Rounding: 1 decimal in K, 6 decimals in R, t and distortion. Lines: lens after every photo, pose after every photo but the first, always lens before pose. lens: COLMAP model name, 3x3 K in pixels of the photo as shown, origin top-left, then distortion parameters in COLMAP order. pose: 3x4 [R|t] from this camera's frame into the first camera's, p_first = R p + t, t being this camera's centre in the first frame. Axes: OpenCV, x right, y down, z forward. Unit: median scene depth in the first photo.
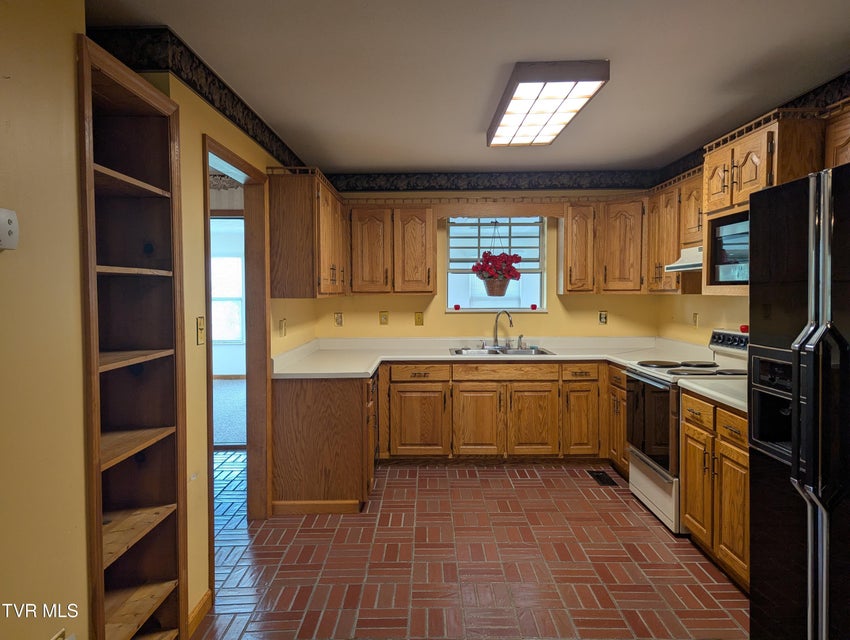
lens RADIAL K [[596.1, 0, 423.9], [0, 596.1, 317.8], [0, 0, 1]] dist [0.056645, -0.058939]
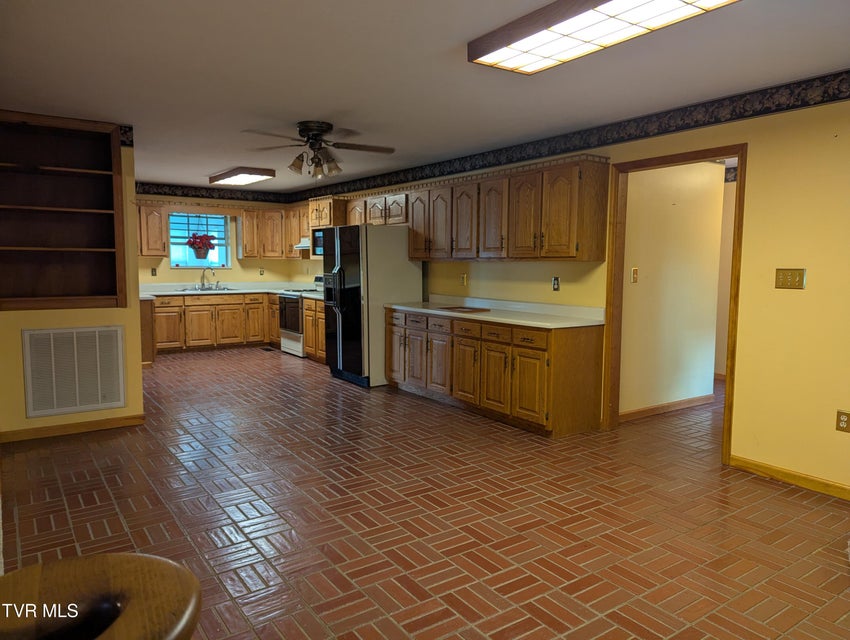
lens RADIAL K [[596.1, 0, 423.9], [0, 596.1, 317.8], [0, 0, 1]] dist [0.056645, -0.058939]
pose [[0.815375, -0.044143, 0.577247, -0.410879], [0.012490, 0.998198, 0.058691, 0.044748], [-0.578798, -0.040645, 0.814458, -0.899390]]
